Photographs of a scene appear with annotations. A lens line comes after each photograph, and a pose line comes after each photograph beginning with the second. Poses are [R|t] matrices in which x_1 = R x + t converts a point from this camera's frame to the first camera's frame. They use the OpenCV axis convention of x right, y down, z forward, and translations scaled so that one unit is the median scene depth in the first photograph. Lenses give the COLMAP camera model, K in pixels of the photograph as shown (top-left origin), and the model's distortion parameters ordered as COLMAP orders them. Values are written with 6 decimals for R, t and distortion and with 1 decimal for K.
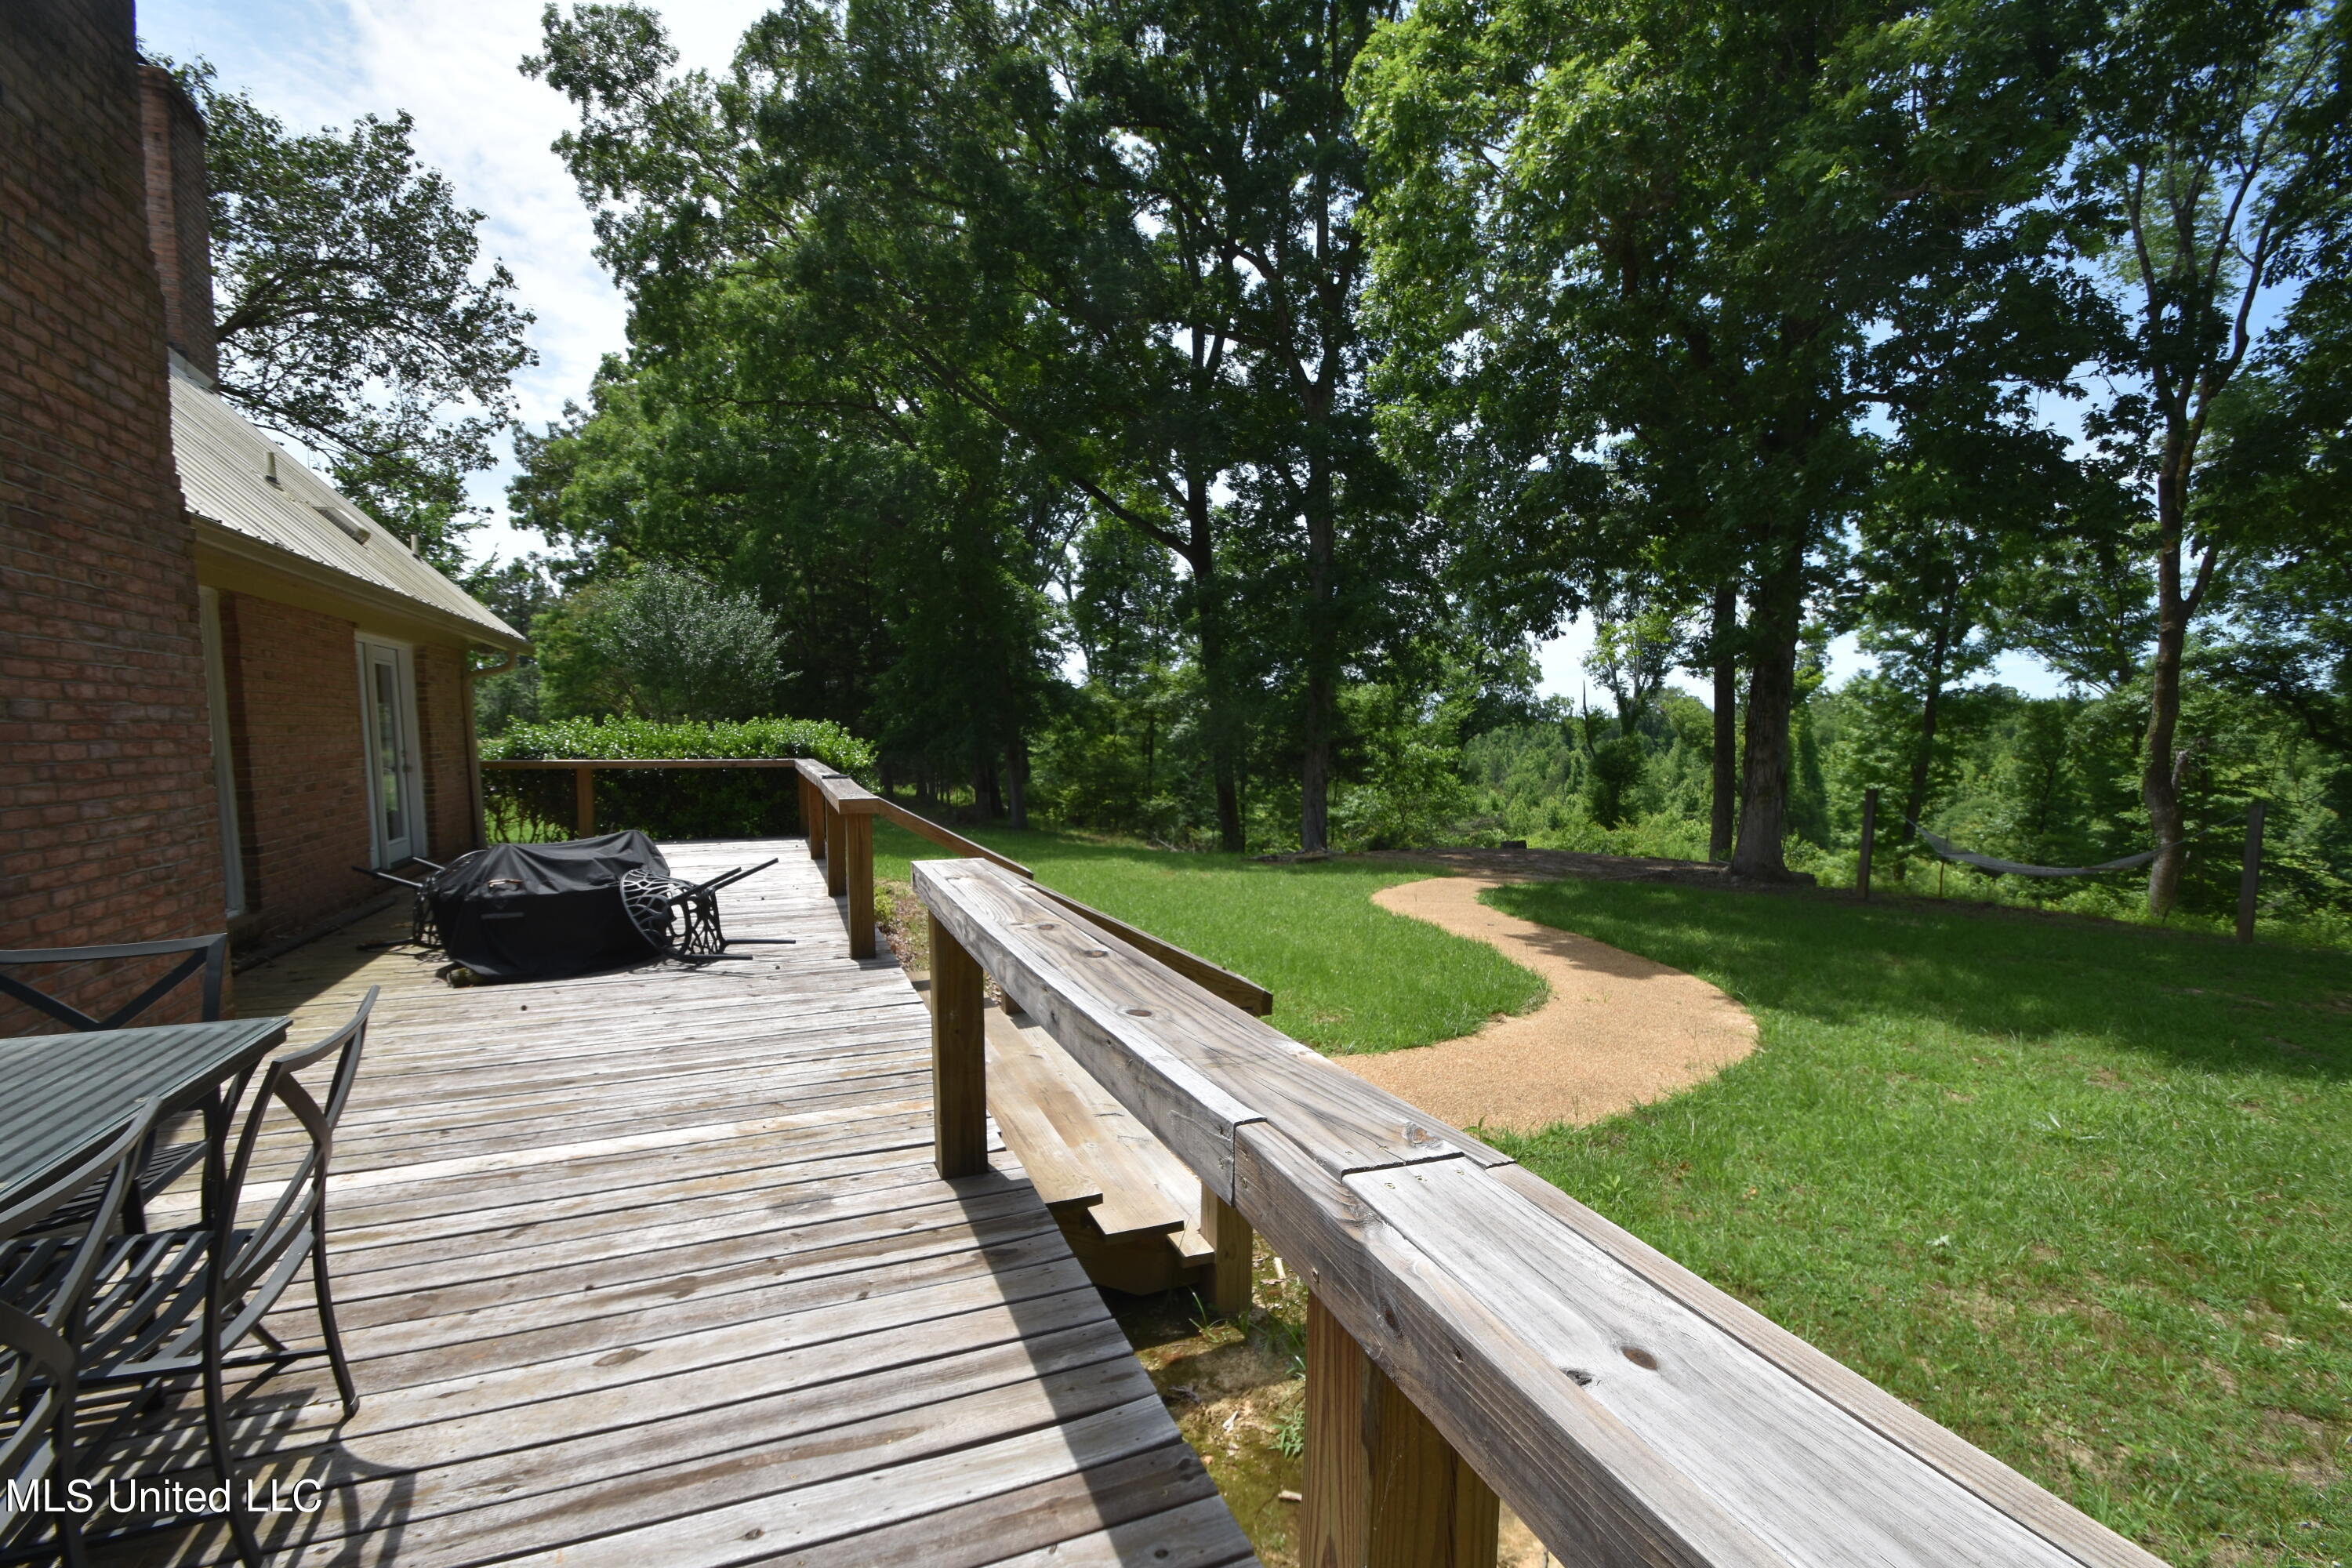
lens RADIAL K [[1035.9, 0, 1182.9], [0, 1035.9, 834.4], [0, 0, 1]] dist [0.015848, -0.015854]
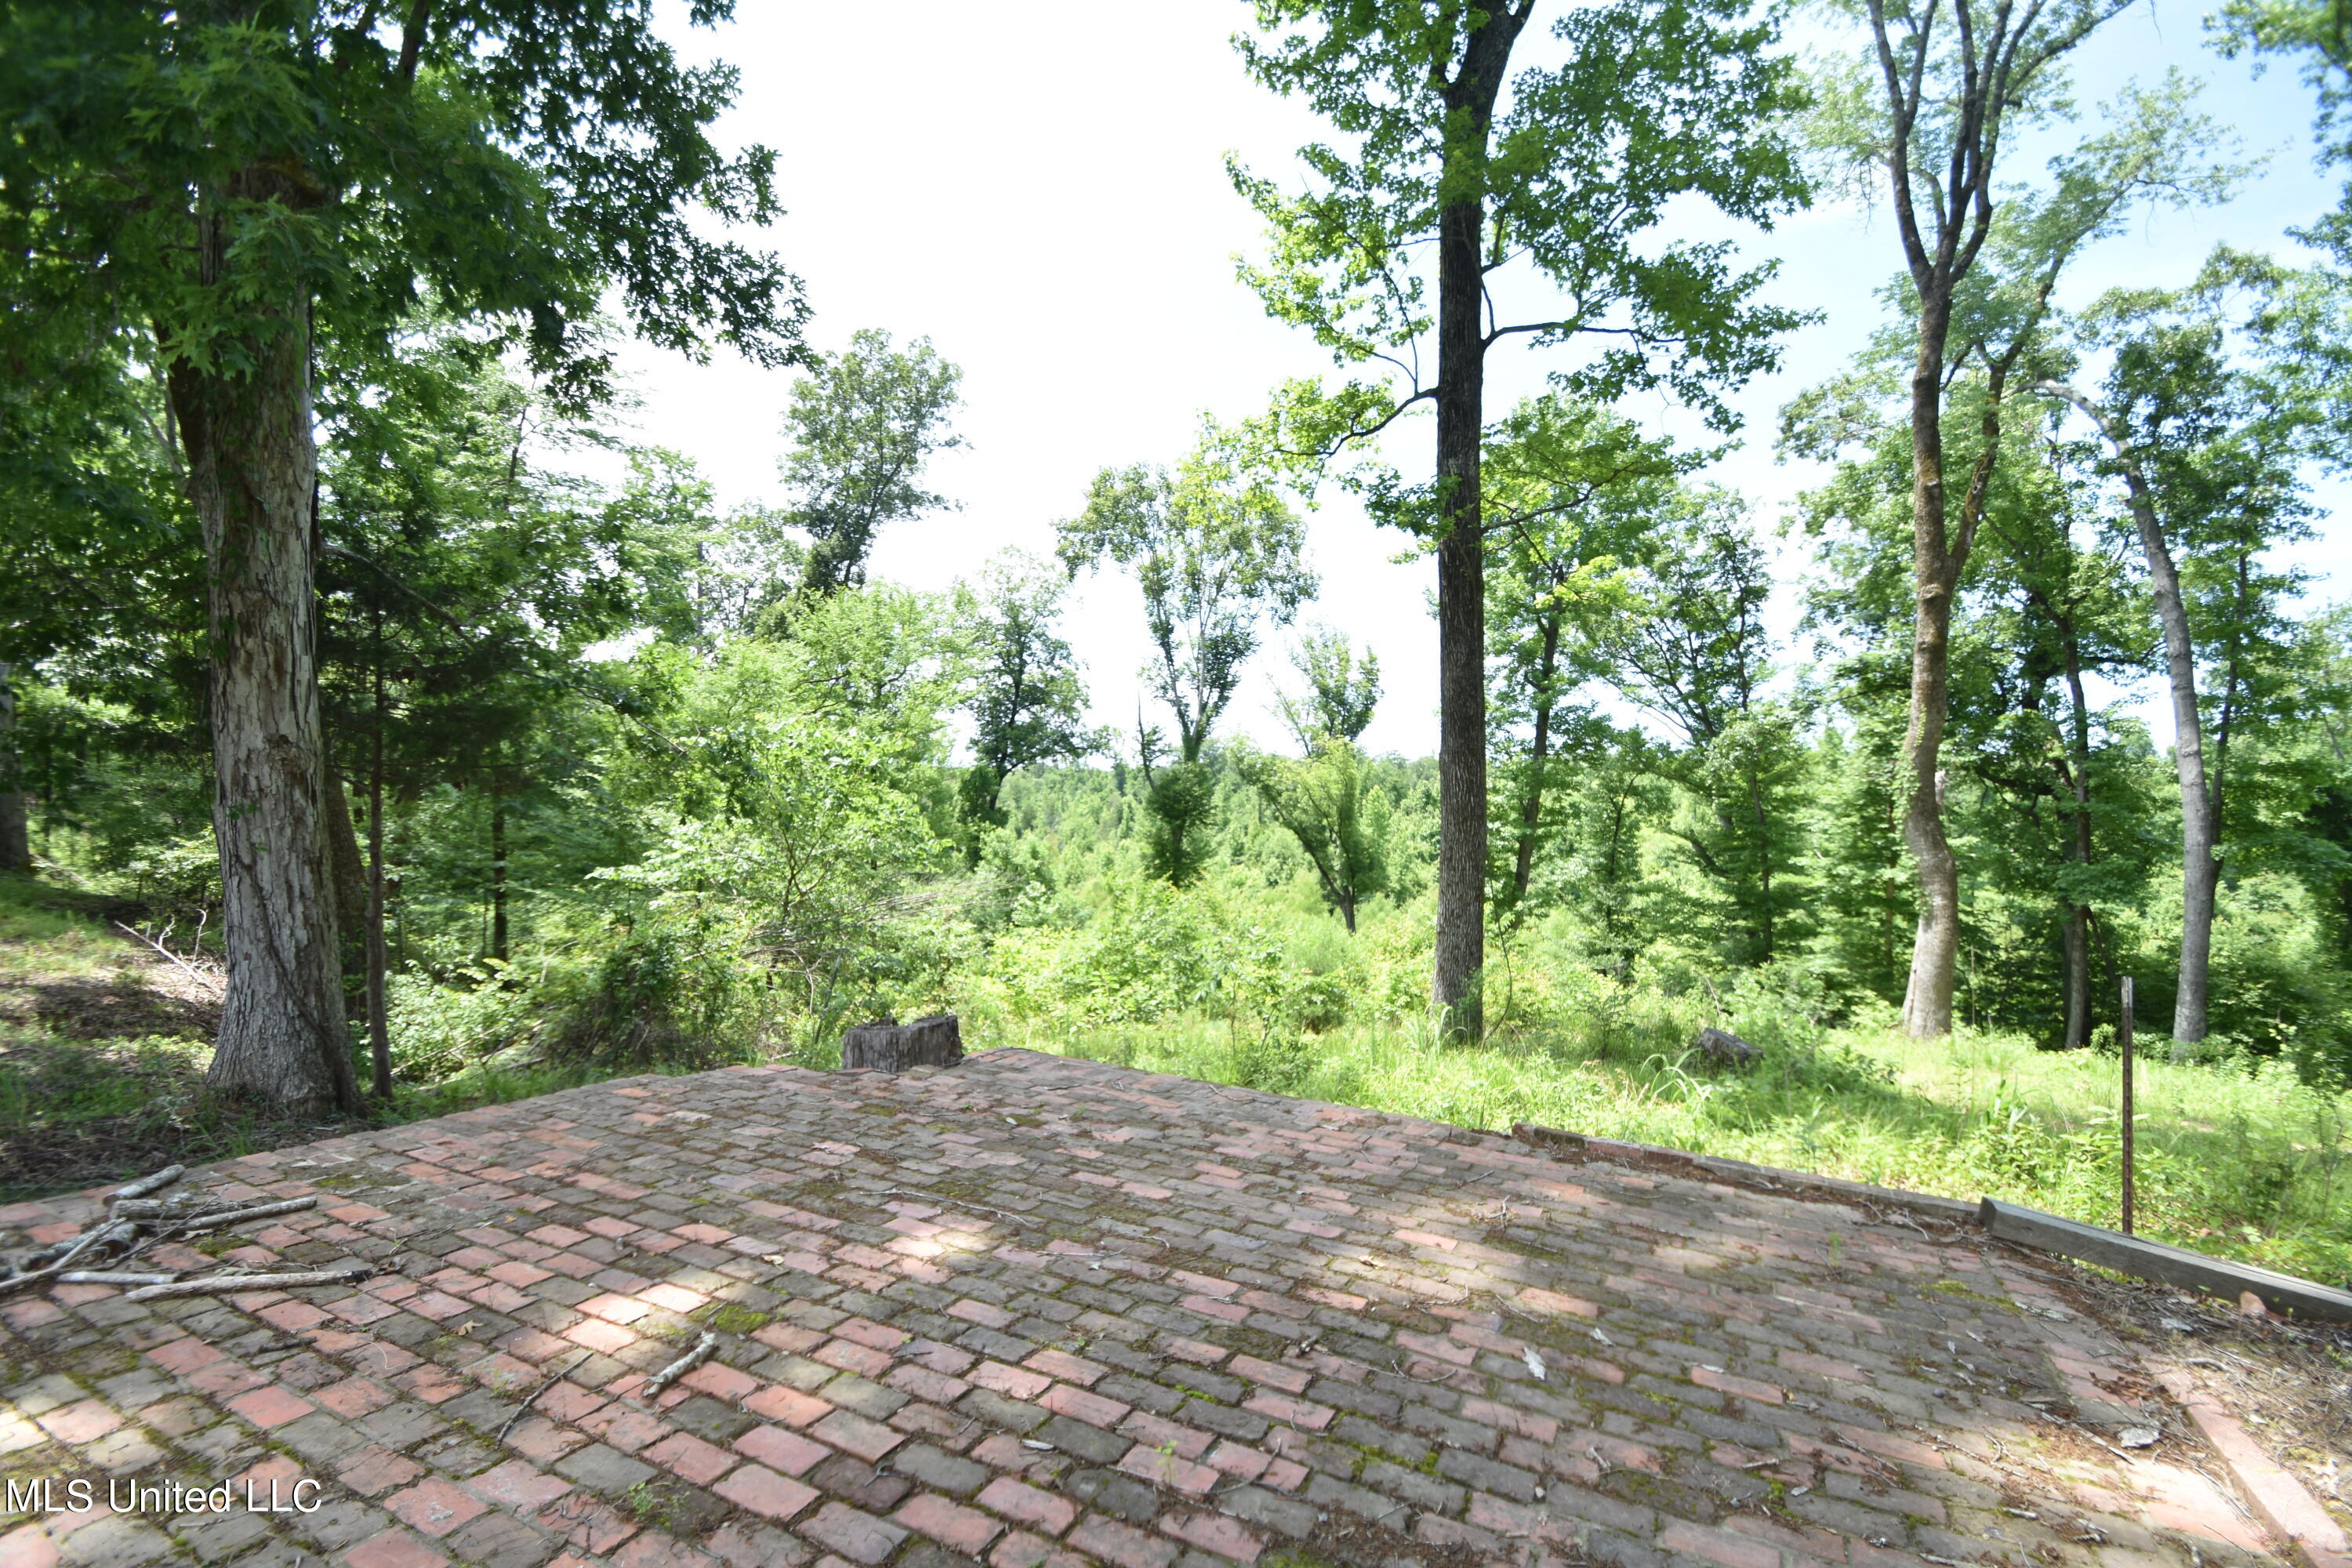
lens RADIAL K [[1033.8, 0, 1177.4], [0, 1033.8, 837.0], [0, 0, 1]] dist [-0.002041, -0.000187]
pose [[0.917214, -0.002148, 0.398388, 0.173943], [0.018931, 0.999091, -0.038198, -0.015391], [-0.397944, 0.042578, 0.916421, 0.474348]]
